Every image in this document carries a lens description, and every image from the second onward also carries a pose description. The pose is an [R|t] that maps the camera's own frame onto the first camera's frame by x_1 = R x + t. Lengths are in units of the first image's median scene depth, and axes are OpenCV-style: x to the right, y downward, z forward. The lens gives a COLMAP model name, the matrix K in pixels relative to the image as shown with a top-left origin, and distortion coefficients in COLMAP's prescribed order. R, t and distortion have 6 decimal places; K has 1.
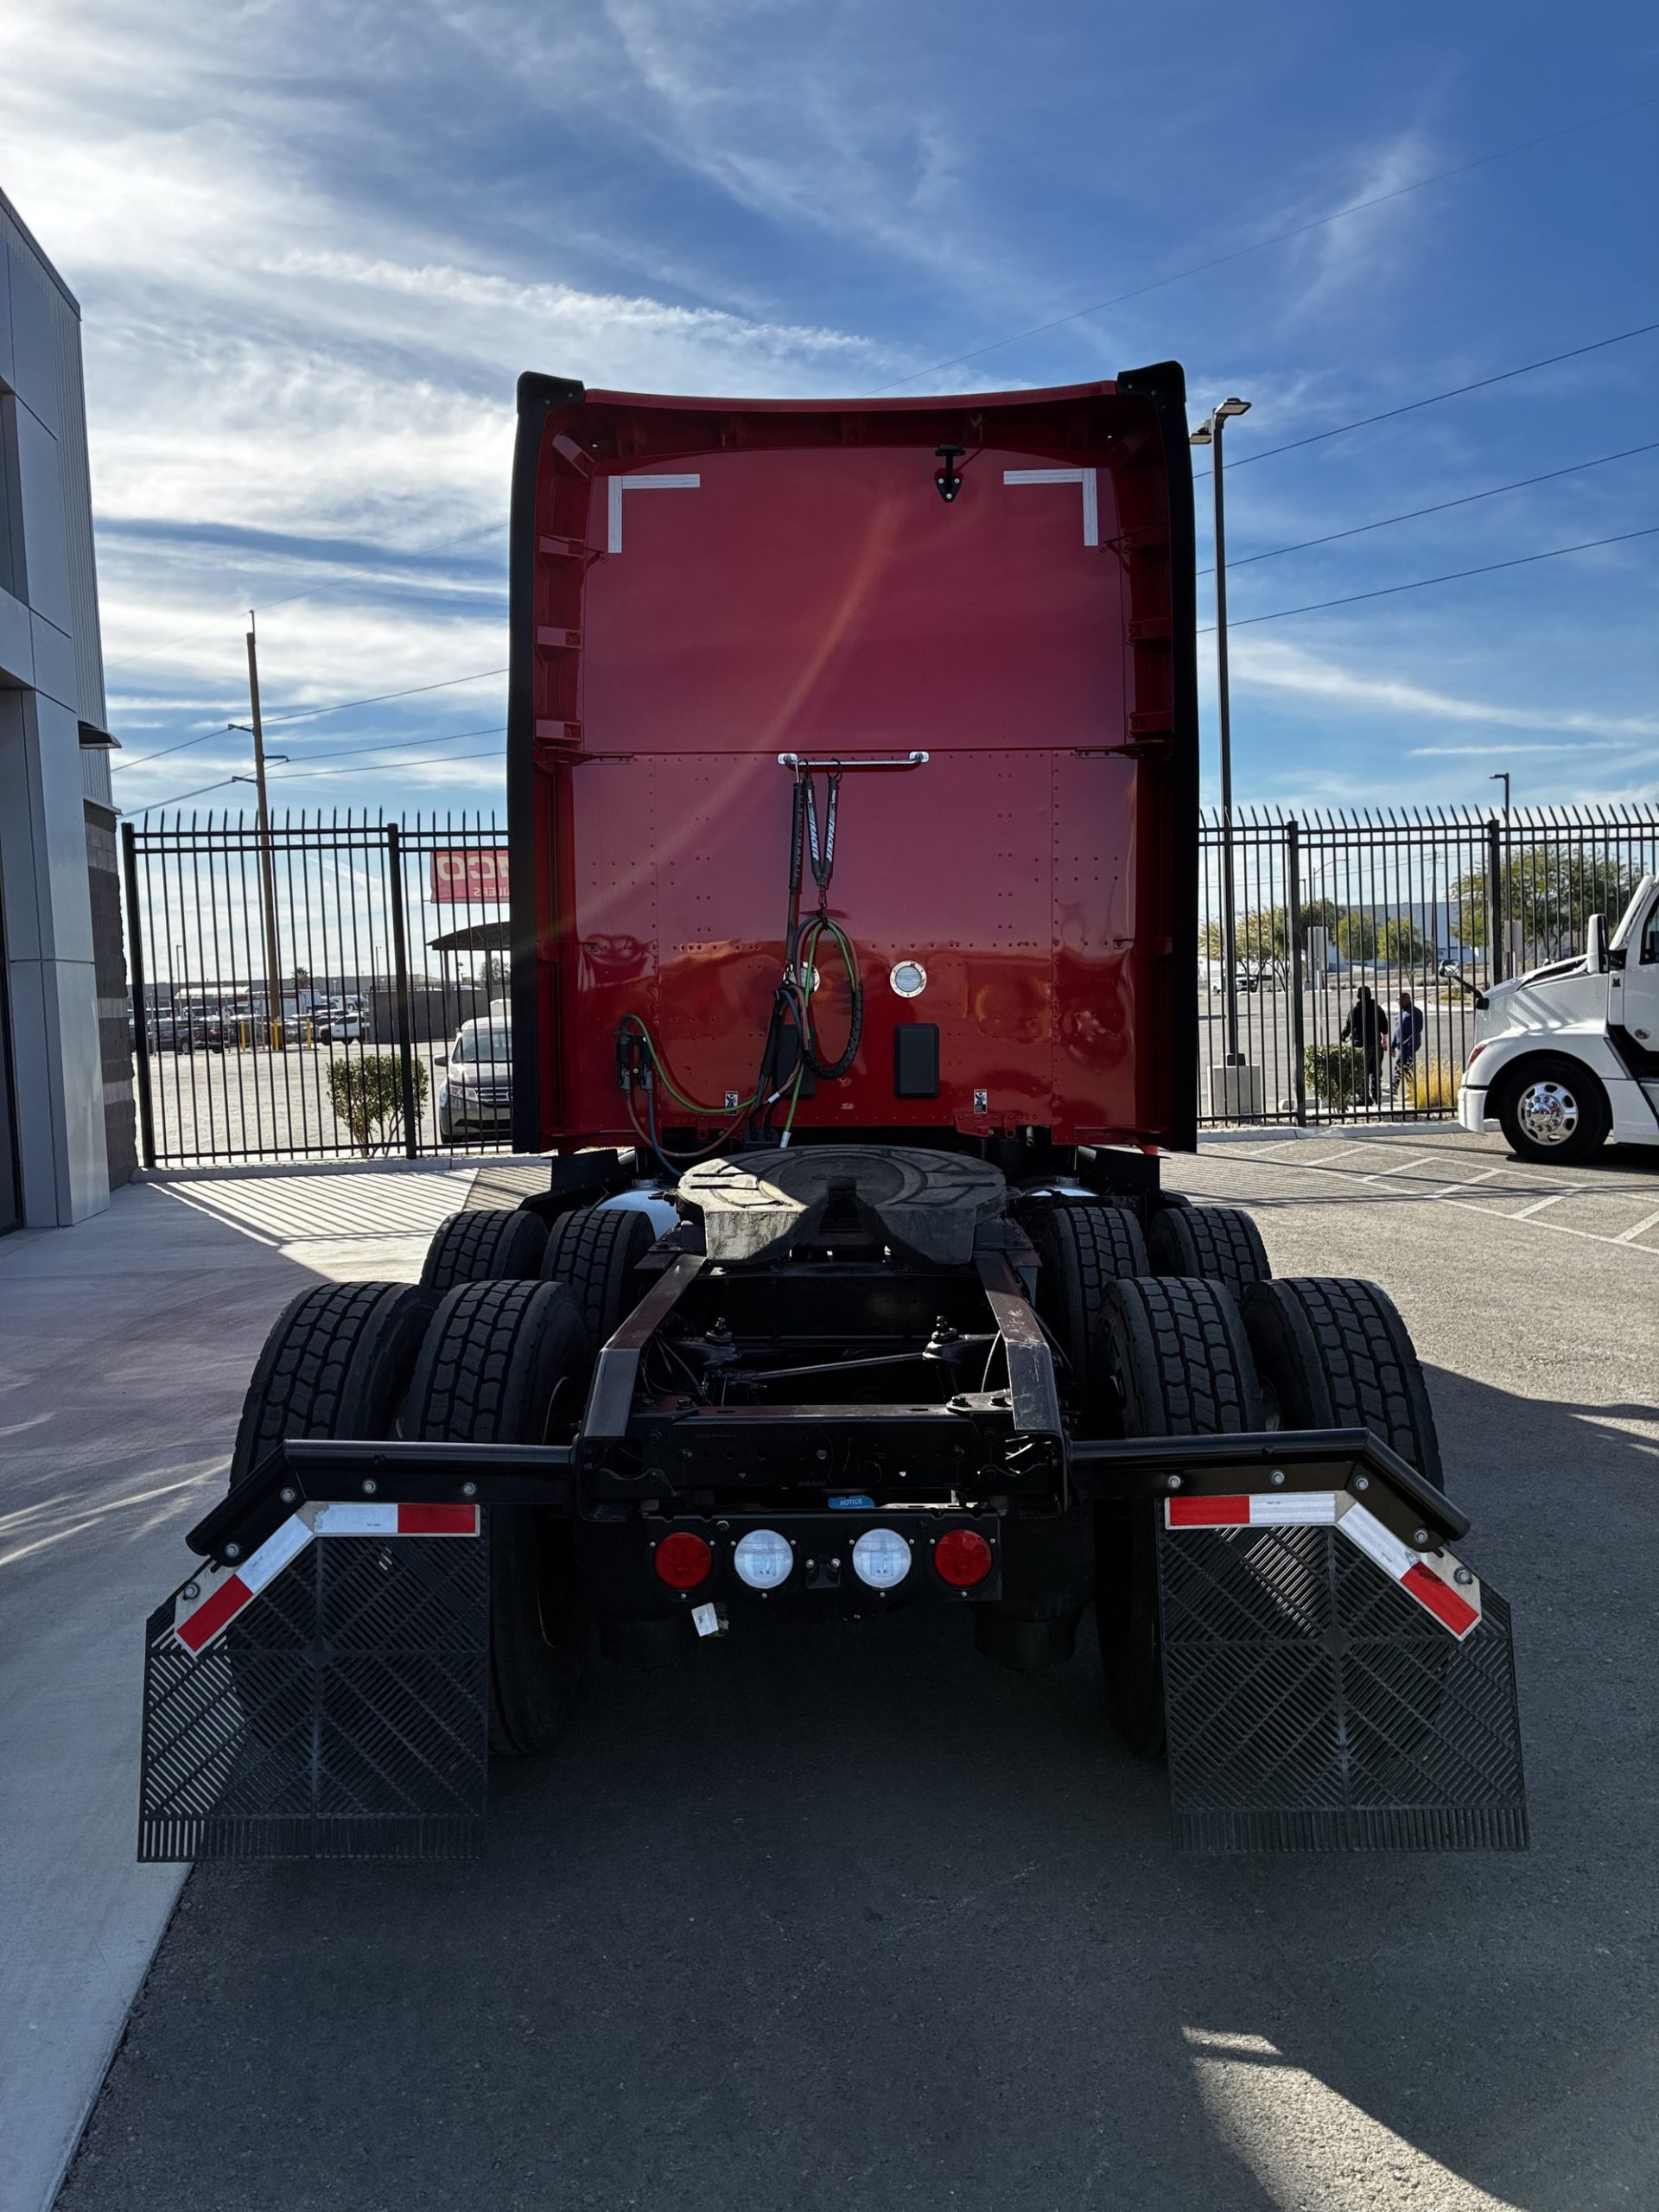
lens RADIAL K [[1772.4, 0, 830.3], [0, 1772.4, 1072.9], [0, 0, 1]] dist [0.050198, 0.002388]
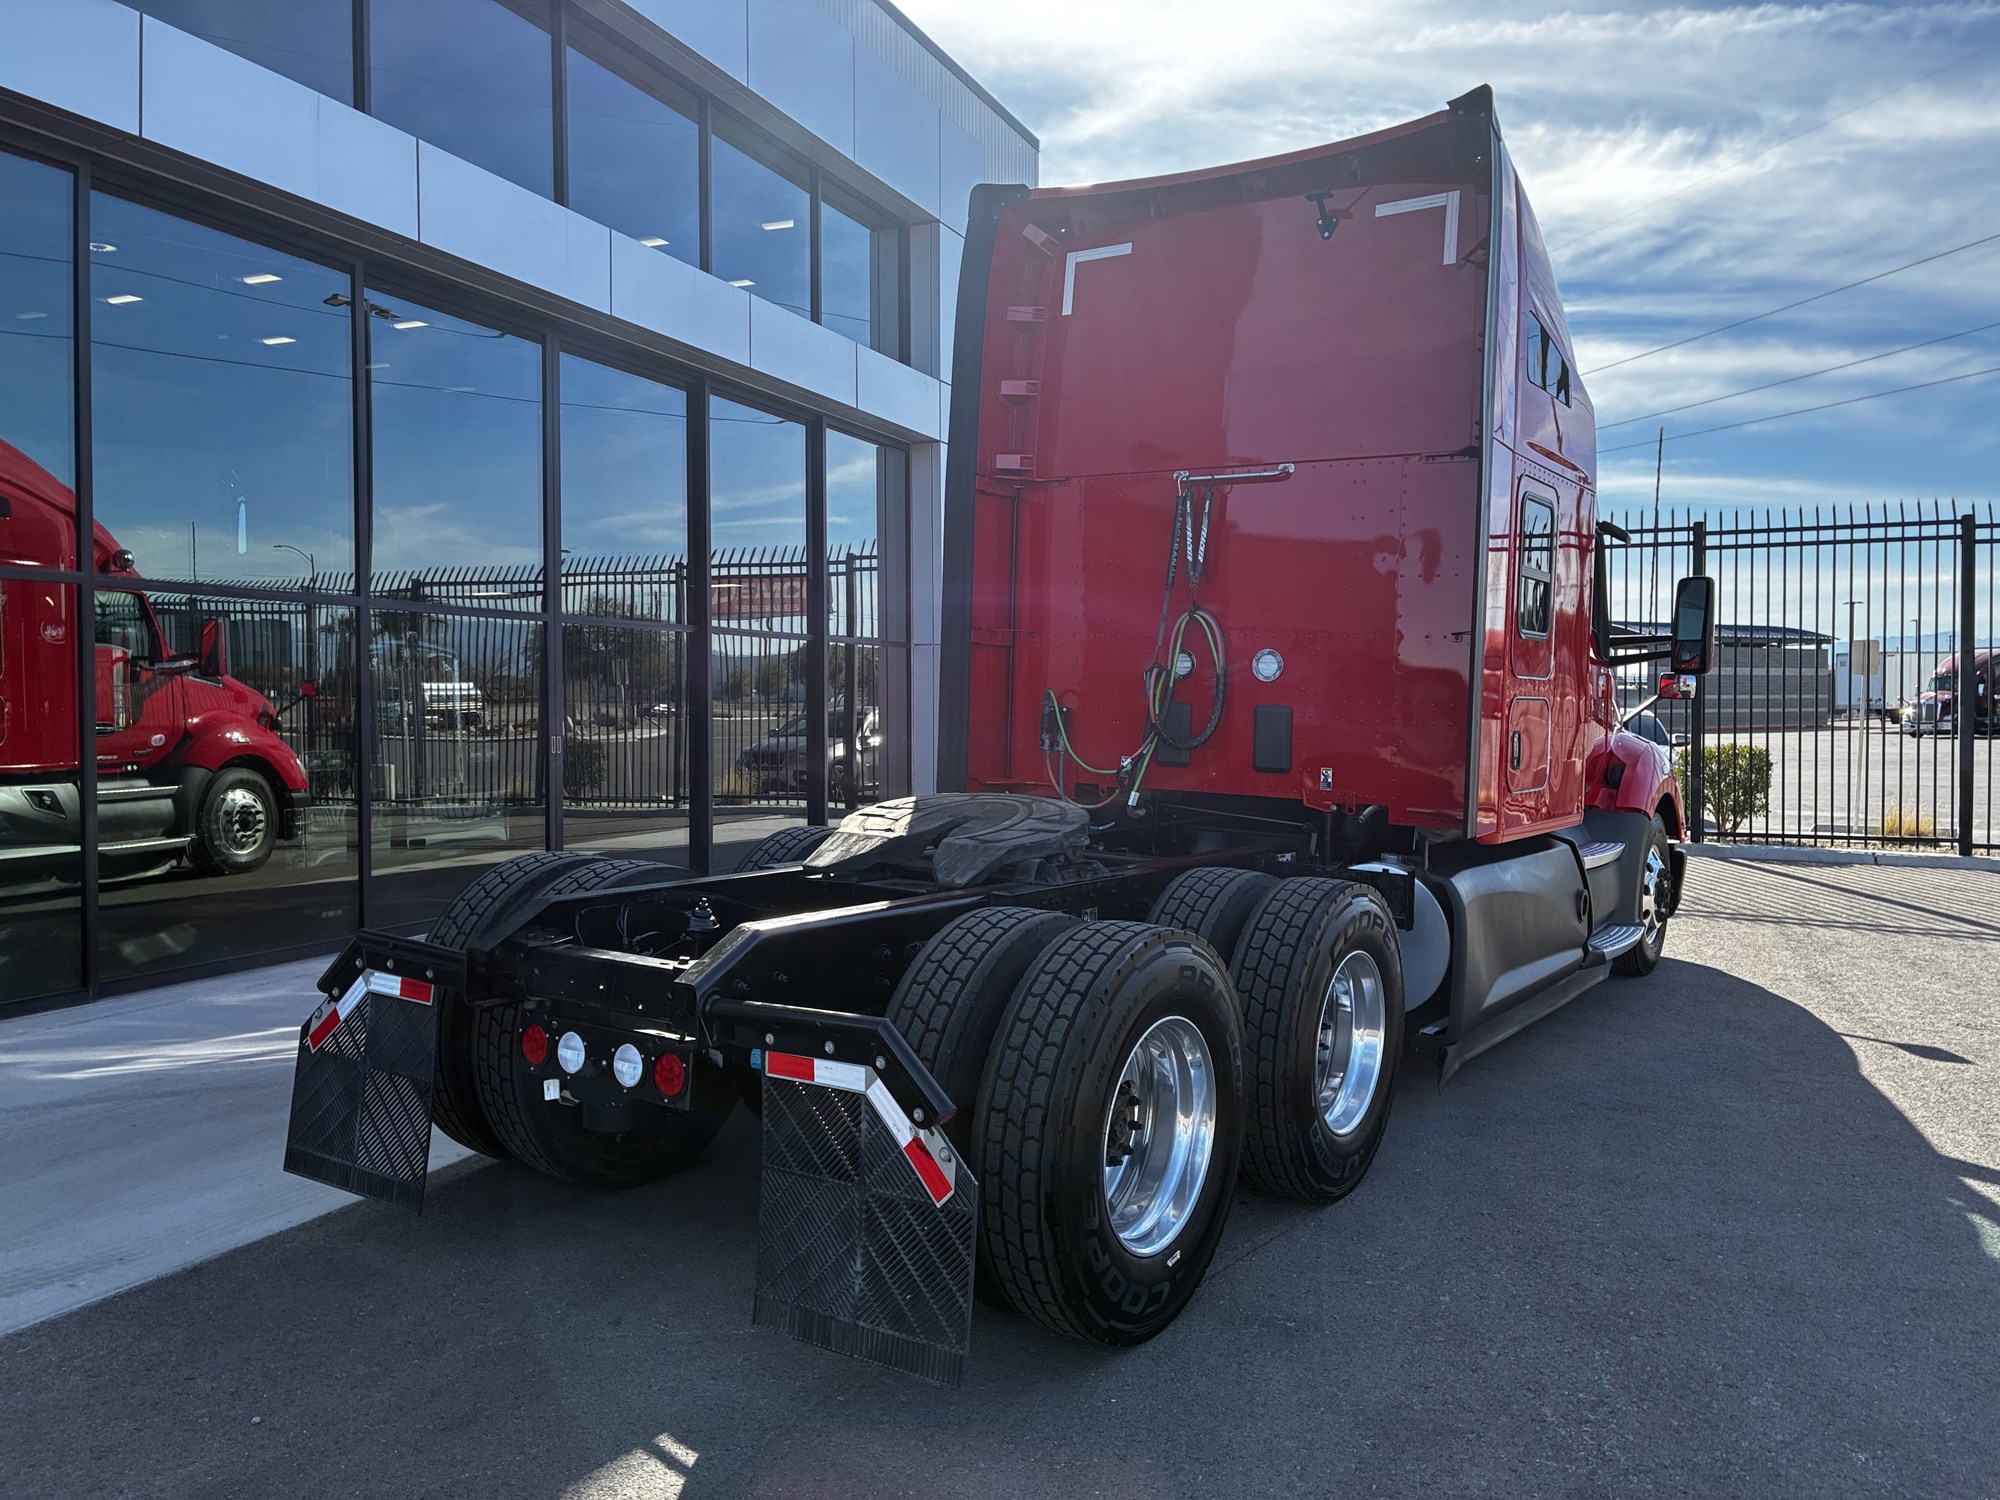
lens RADIAL K [[1584.0, 0, 1000.0], [0, 1584.0, 750.0], [0, 0, 1]] dist [0.135267, -0.174893]
pose [[0.828563, 0.059355, -0.556740, 0.482658], [-0.061526, 0.997995, 0.014832, -0.004834], [0.556505, 0.021965, 0.830554, 0.059417]]
